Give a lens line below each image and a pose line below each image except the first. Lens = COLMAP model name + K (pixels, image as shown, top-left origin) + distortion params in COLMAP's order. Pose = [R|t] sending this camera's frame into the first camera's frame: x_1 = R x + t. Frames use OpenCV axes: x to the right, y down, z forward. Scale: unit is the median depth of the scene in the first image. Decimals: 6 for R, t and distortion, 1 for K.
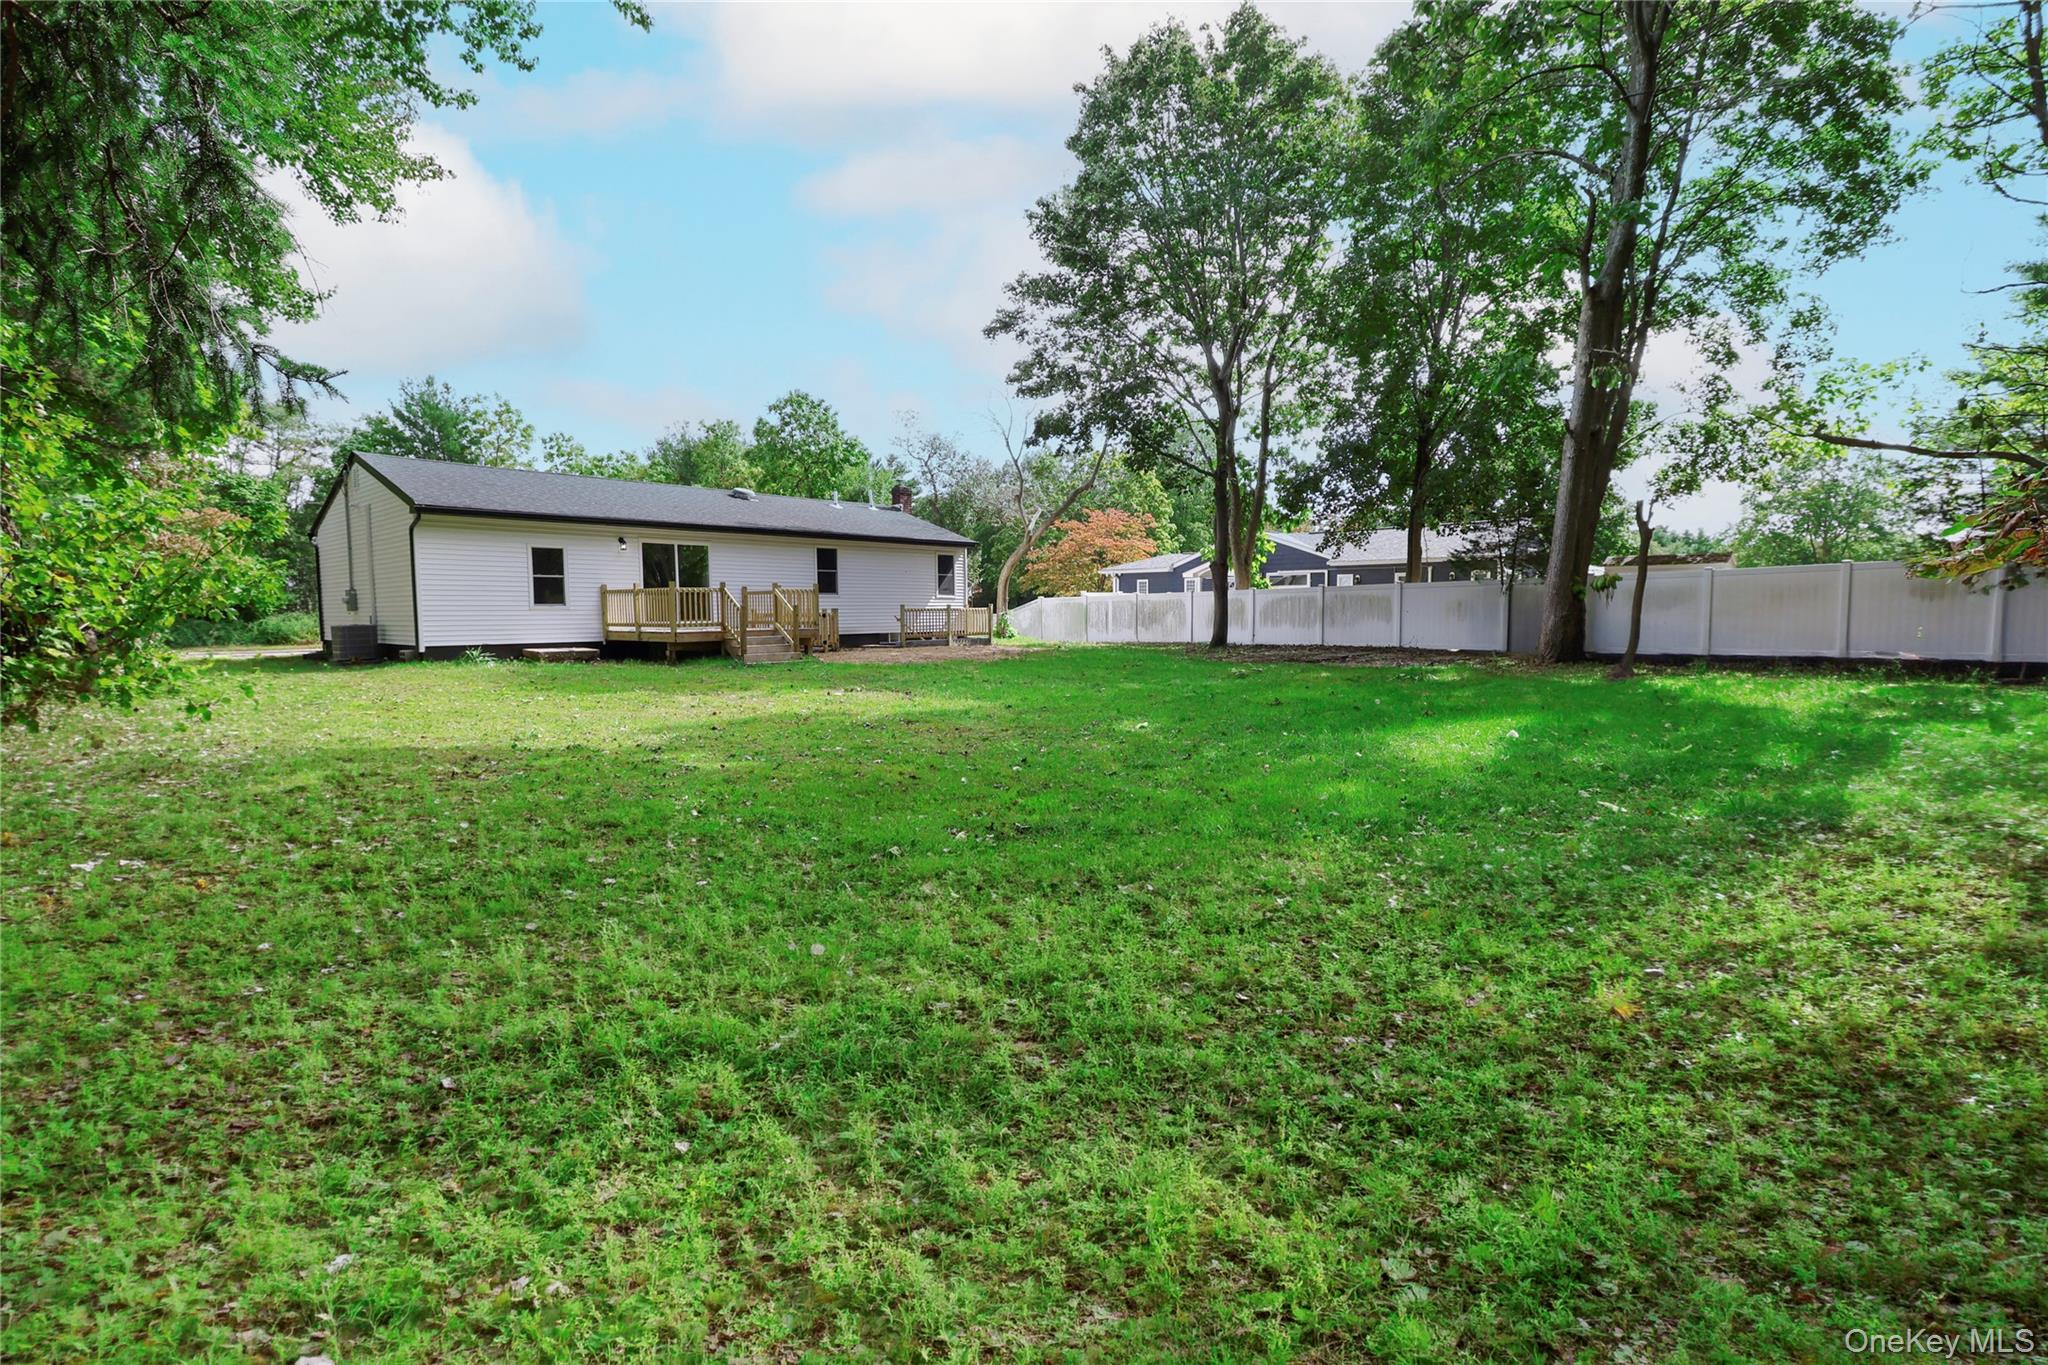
lens RADIAL K [[943.7, 0, 1022.3], [0, 943.7, 693.0], [0, 0, 1]] dist [-0.000175, 0.000080]
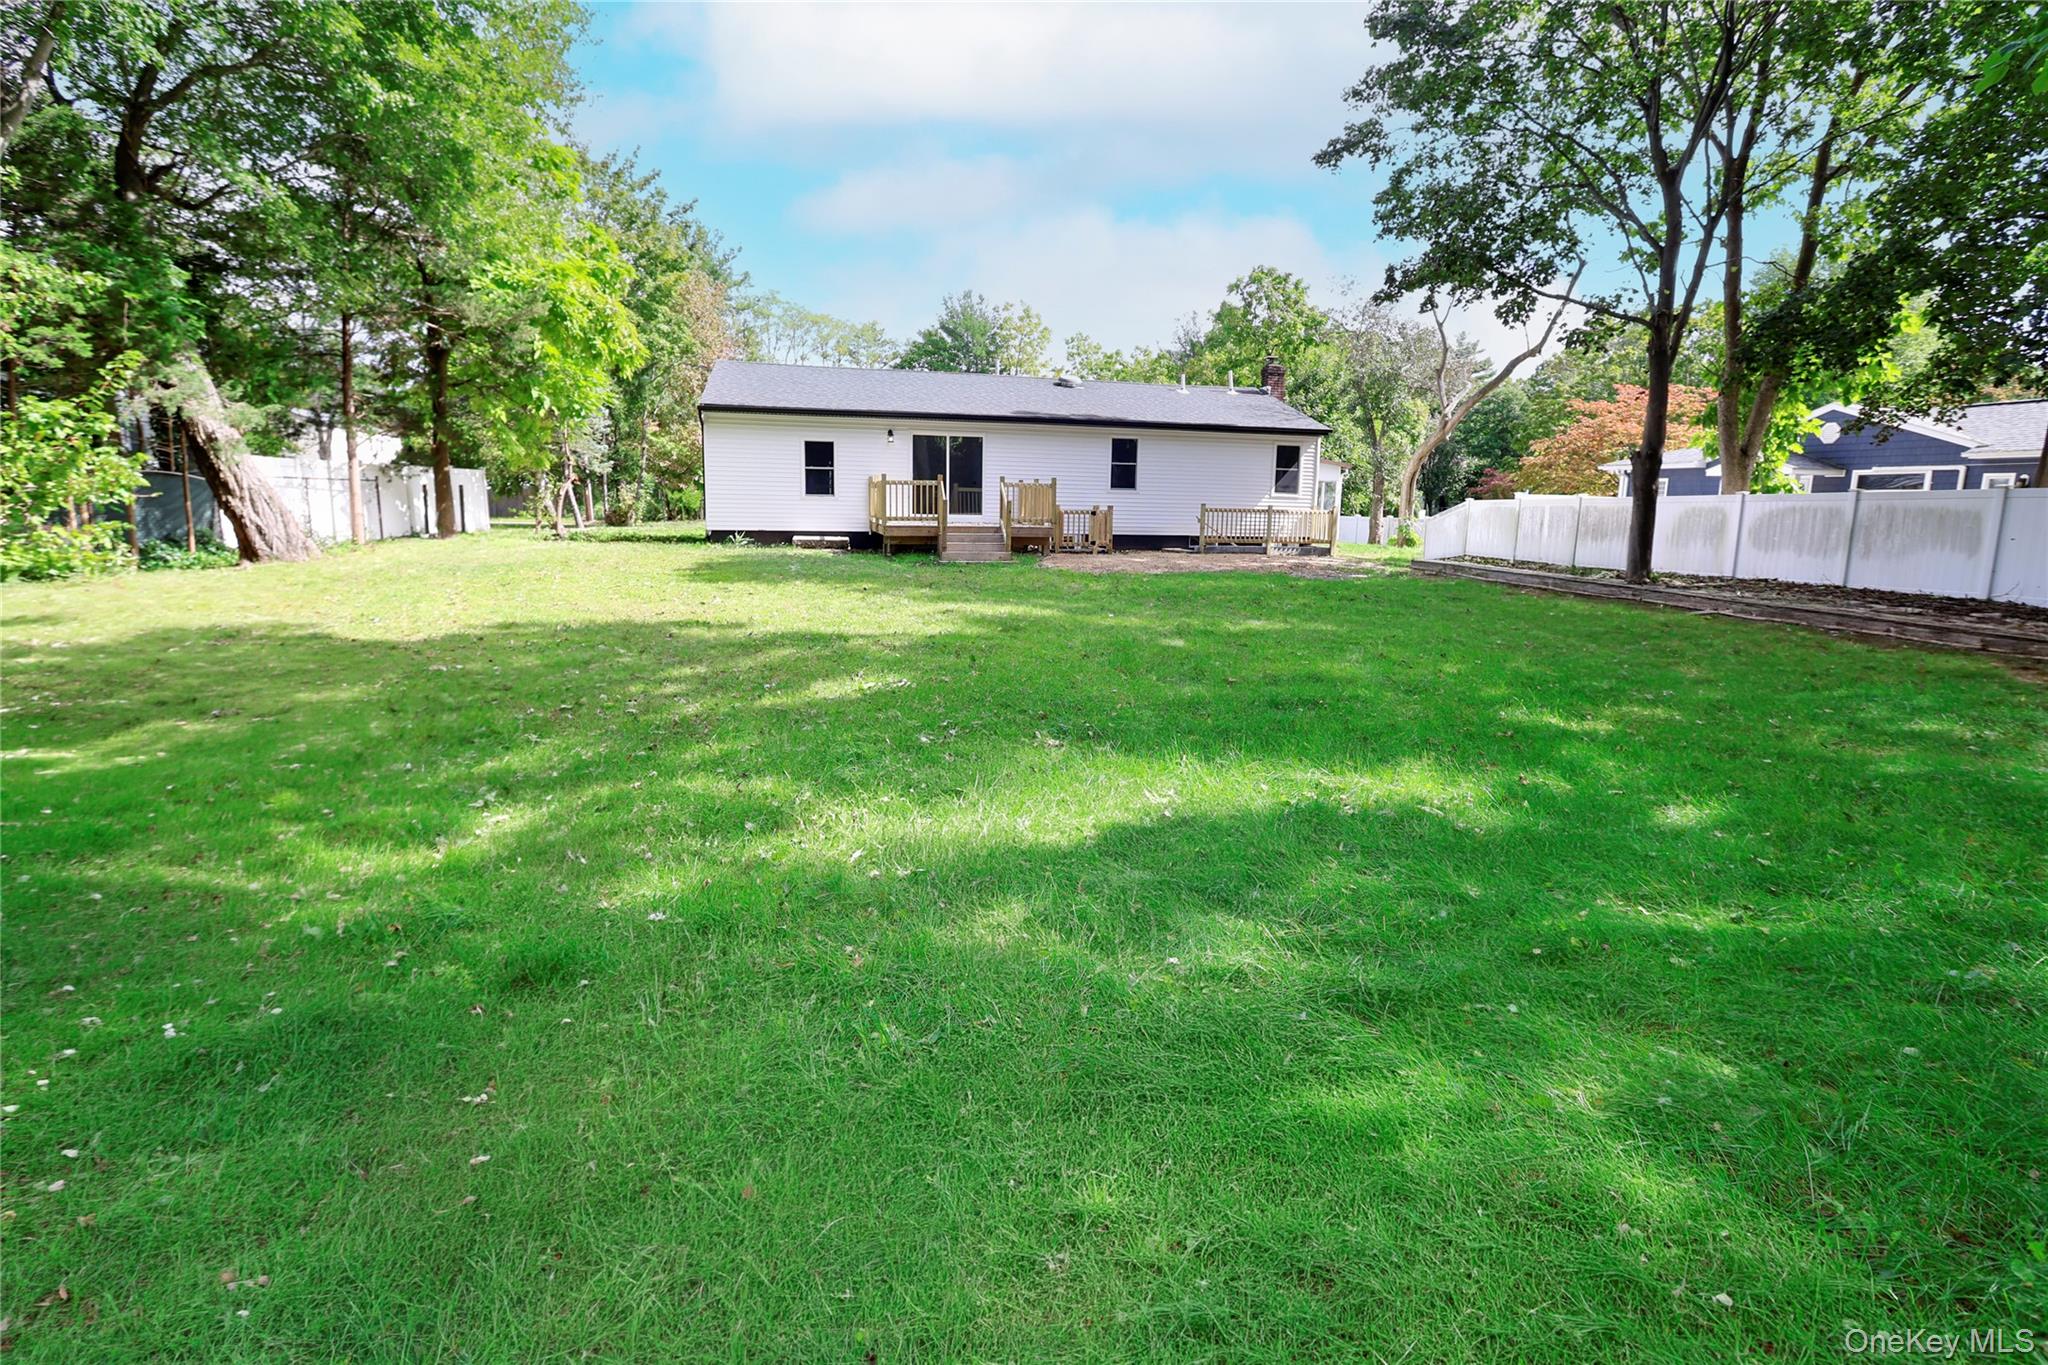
lens RADIAL K [[943.7, 0, 1024.8], [0, 943.7, 661.4], [0, 0, 1]] dist [-0.000175, 0.000080]
pose [[0.823573, 0.118361, -0.554723, 0.228290], [-0.075862, 0.992184, 0.099072, -0.022624], [0.562114, -0.039511, 0.826115, 0.179806]]
